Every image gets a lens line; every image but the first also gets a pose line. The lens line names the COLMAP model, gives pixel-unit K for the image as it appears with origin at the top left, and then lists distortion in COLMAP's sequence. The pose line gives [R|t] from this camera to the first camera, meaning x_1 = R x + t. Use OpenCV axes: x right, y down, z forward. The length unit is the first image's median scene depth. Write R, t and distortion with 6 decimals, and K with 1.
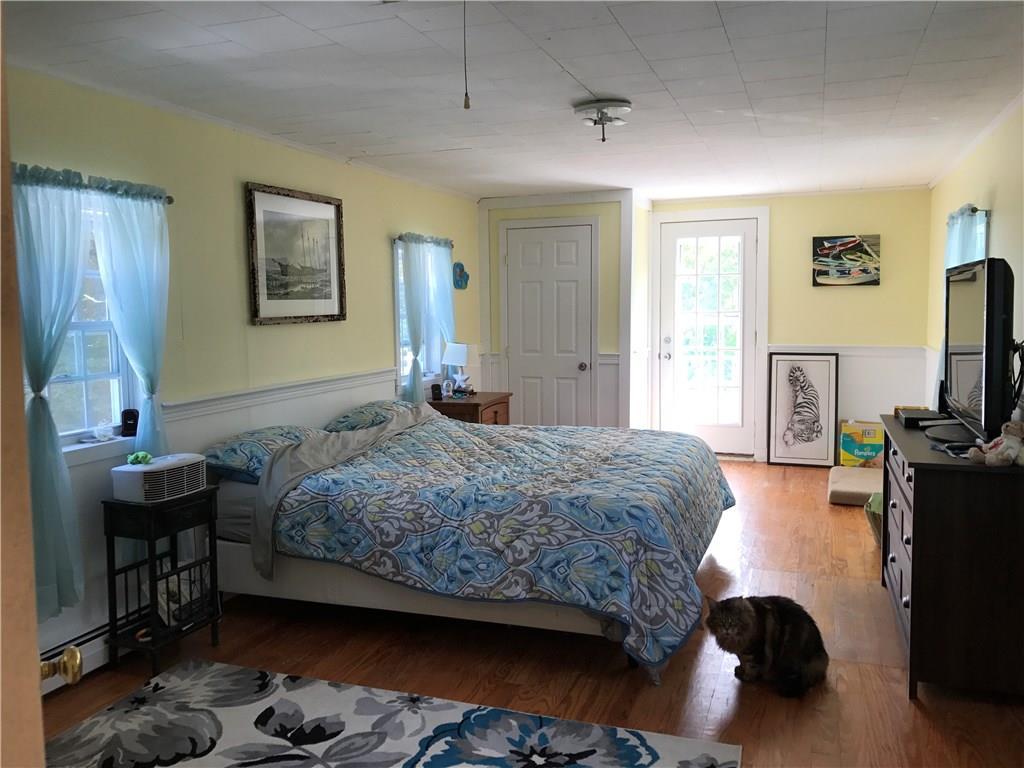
lens RADIAL K [[845.7, 0, 517.9], [0, 845.7, 374.1], [0, 0, 1]] dist [0.009190, 0.008467]
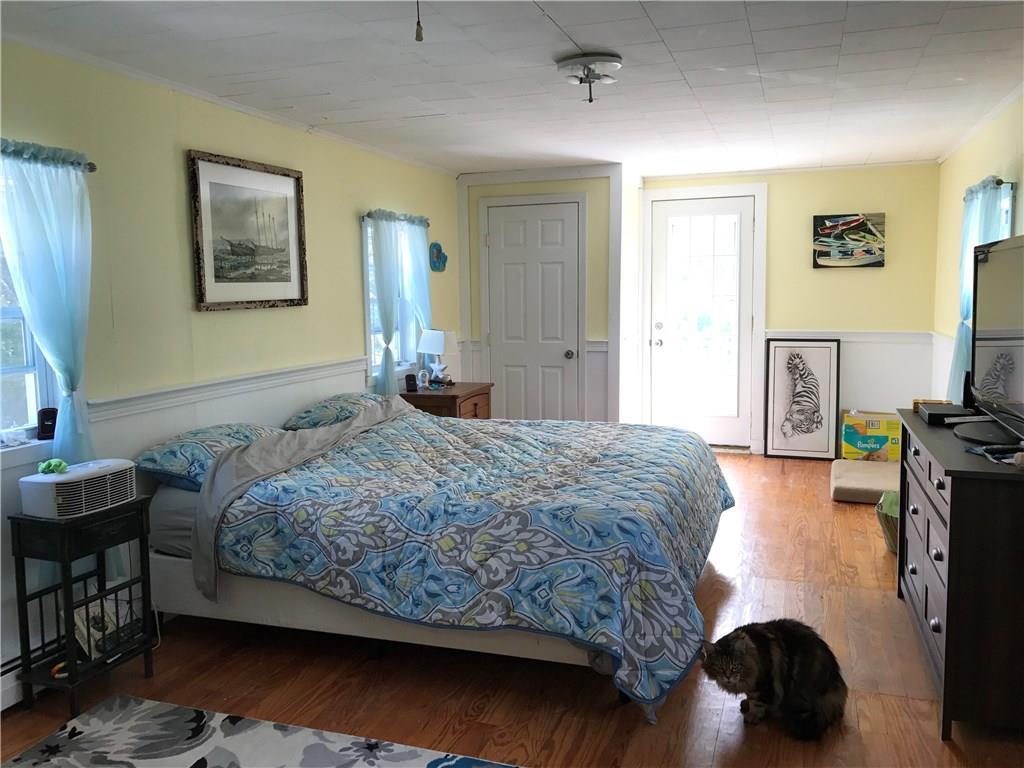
lens RADIAL K [[845.7, 0, 520.0], [0, 845.7, 375.5], [0, 0, 1]] dist [0.009190, 0.008467]
pose [[0.999863, -0.003390, 0.016211, 0.013157], [0.003071, 0.999802, 0.019641, -0.007833], [-0.016275, -0.019589, 0.999676, 0.121565]]
